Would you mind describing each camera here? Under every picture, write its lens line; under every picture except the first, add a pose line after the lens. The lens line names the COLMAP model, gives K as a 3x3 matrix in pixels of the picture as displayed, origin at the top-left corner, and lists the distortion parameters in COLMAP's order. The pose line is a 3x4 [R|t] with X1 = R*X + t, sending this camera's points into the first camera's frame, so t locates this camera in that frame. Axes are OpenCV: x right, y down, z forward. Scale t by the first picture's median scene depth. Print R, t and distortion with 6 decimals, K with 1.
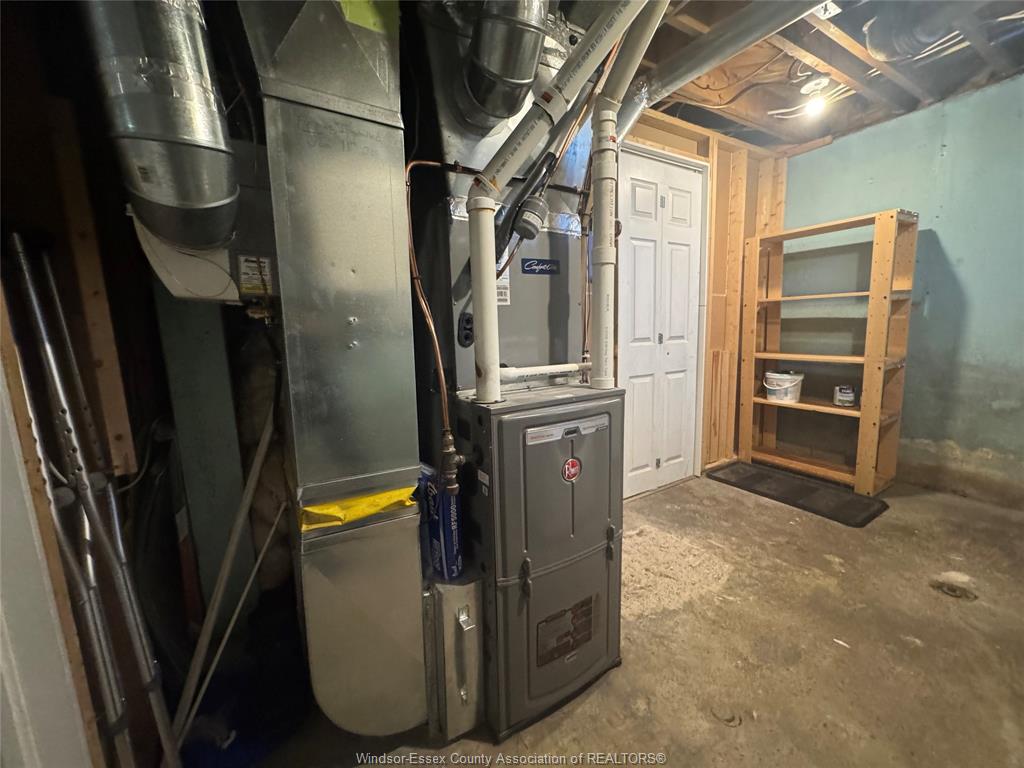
lens RADIAL K [[408.4, 0, 509.4], [0, 408.4, 382.8], [0, 0, 1]] dist [-0.004298, 0.000501]
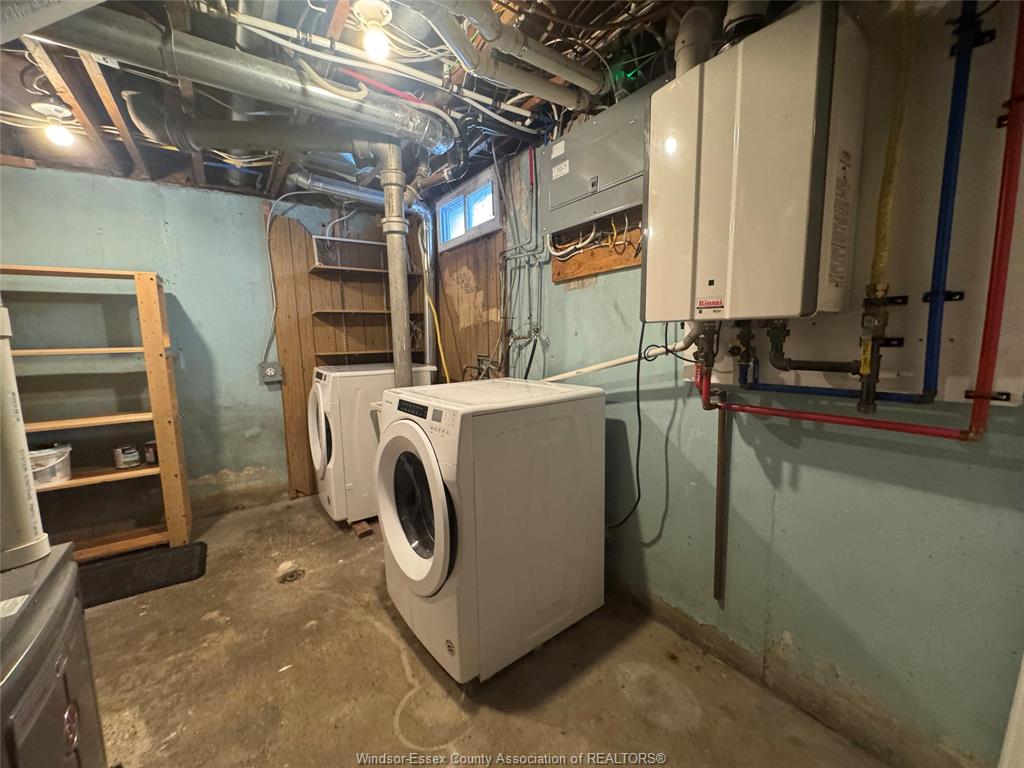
lens RADIAL K [[408.4, 0, 510.8], [0, 408.4, 383.1], [0, 0, 1]] dist [-0.004298, 0.000501]
pose [[-0.069930, -0.079810, 0.994354, -0.178265], [0.166453, 0.981886, 0.090516, -0.084259], [-0.983567, 0.171843, -0.055378, 0.191208]]
